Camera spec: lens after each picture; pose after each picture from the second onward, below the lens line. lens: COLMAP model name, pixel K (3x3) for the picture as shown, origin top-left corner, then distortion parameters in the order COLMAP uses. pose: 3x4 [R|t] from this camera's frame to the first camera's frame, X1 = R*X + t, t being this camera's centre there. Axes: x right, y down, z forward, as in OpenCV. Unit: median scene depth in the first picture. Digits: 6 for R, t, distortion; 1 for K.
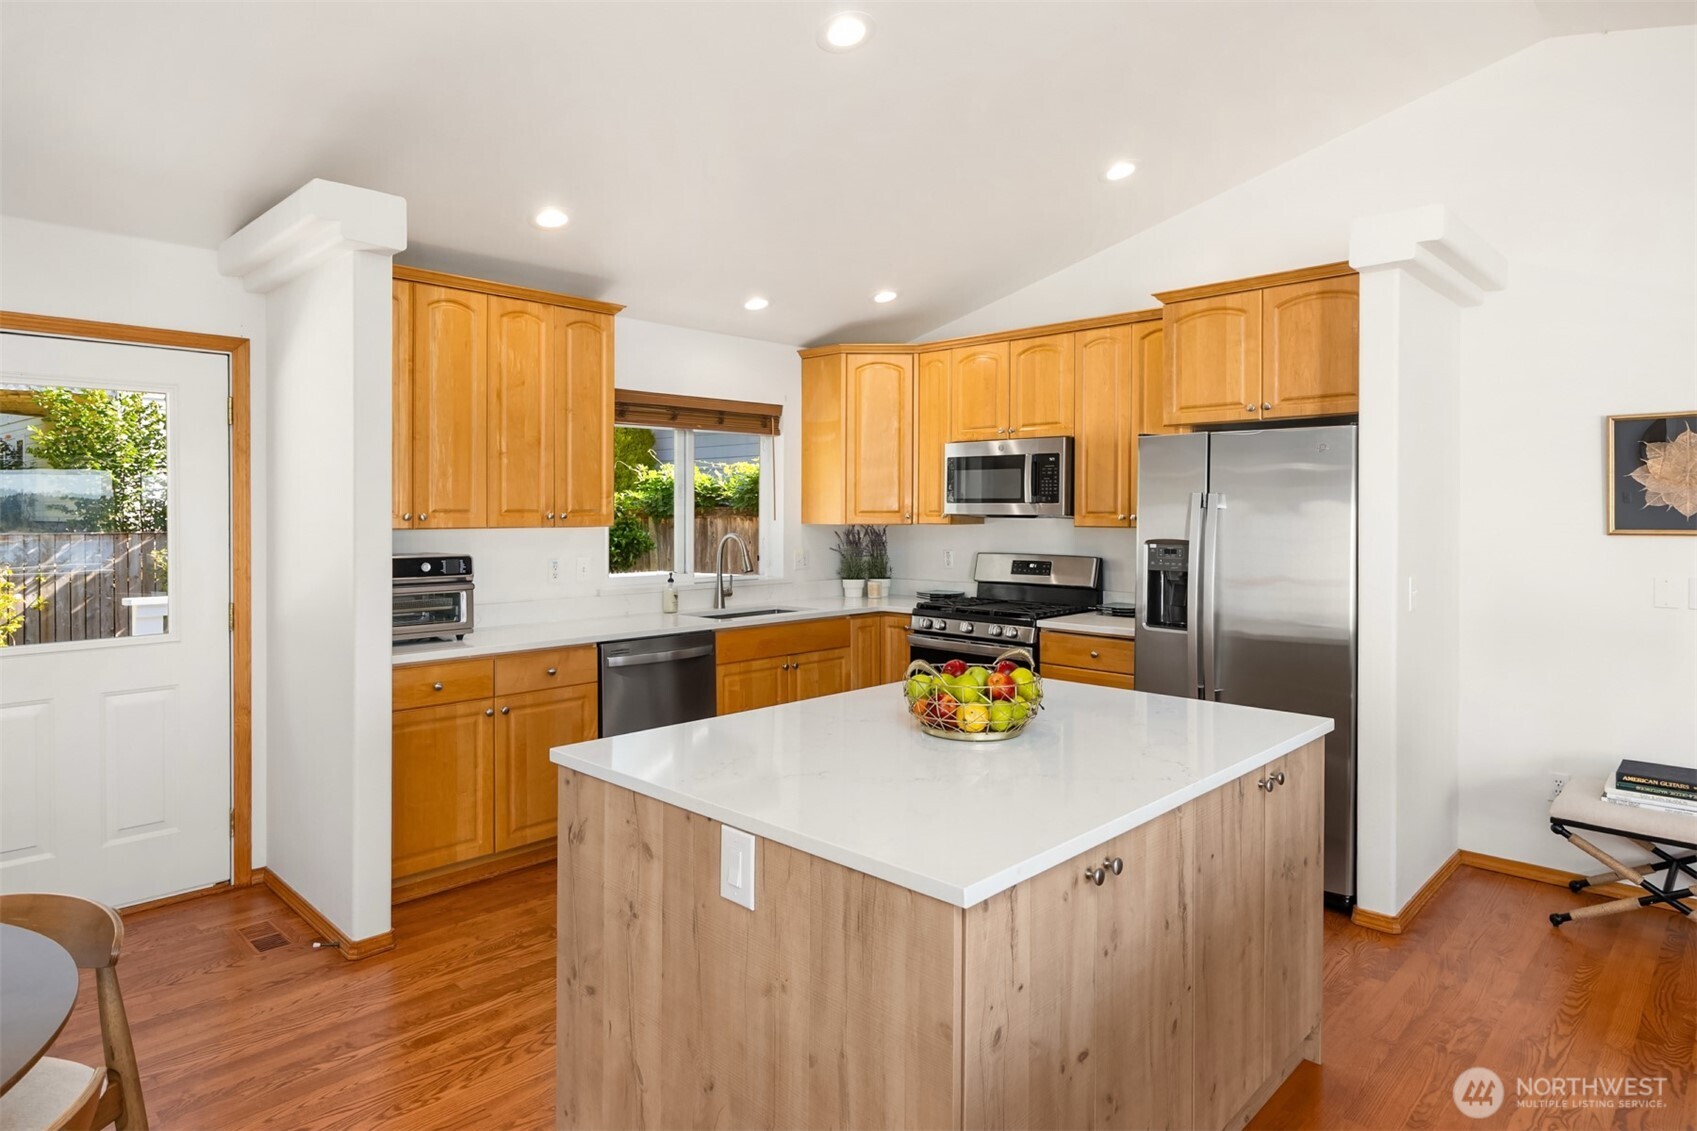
lens RADIAL K [[950.7, 0, 871.9], [0, 950.7, 509.6], [0, 0, 1]] dist [0.027751, -0.000848]
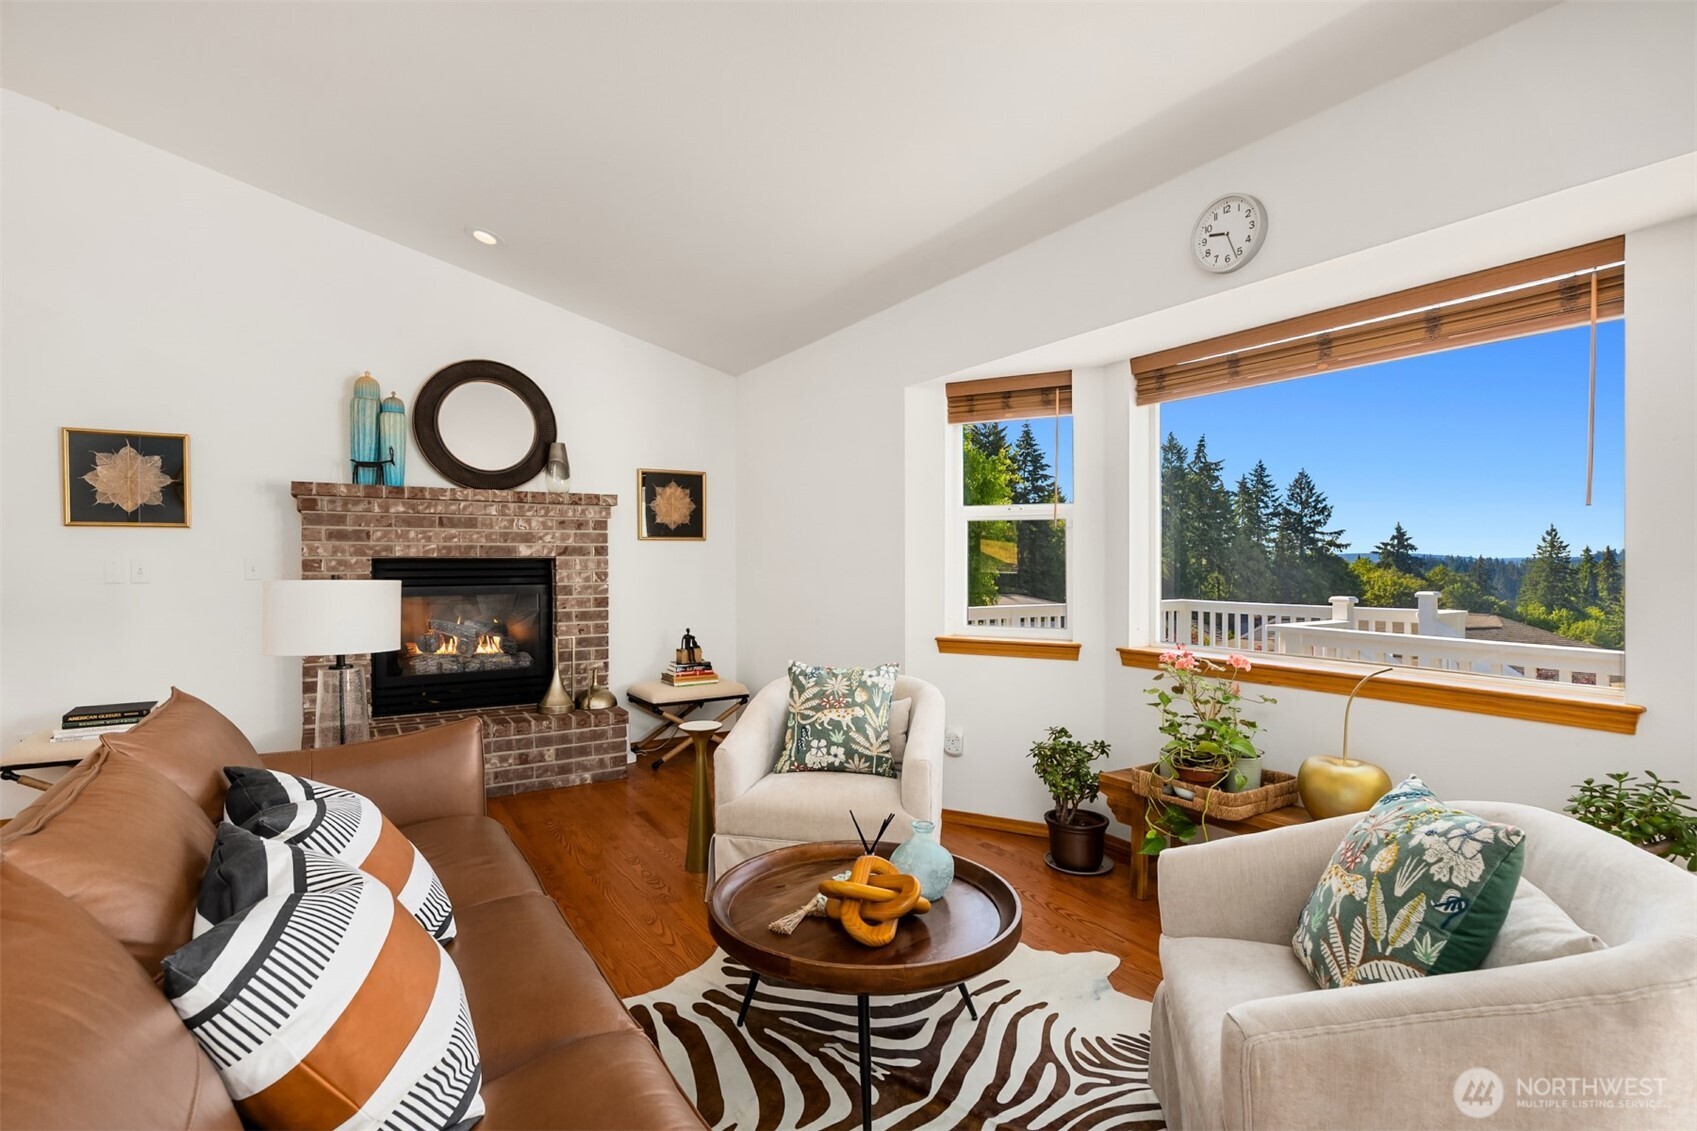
lens RADIAL K [[810.0, 0, 831.0], [0, 810.0, 568.0], [0, 0, 1]] dist [0.000889, 0.000838]
pose [[0.267173, -0.010249, 0.963594, 0.033542], [-0.002858, 0.999931, 0.011428, 0.058228], [-0.963644, -0.005807, 0.267126, -0.179457]]
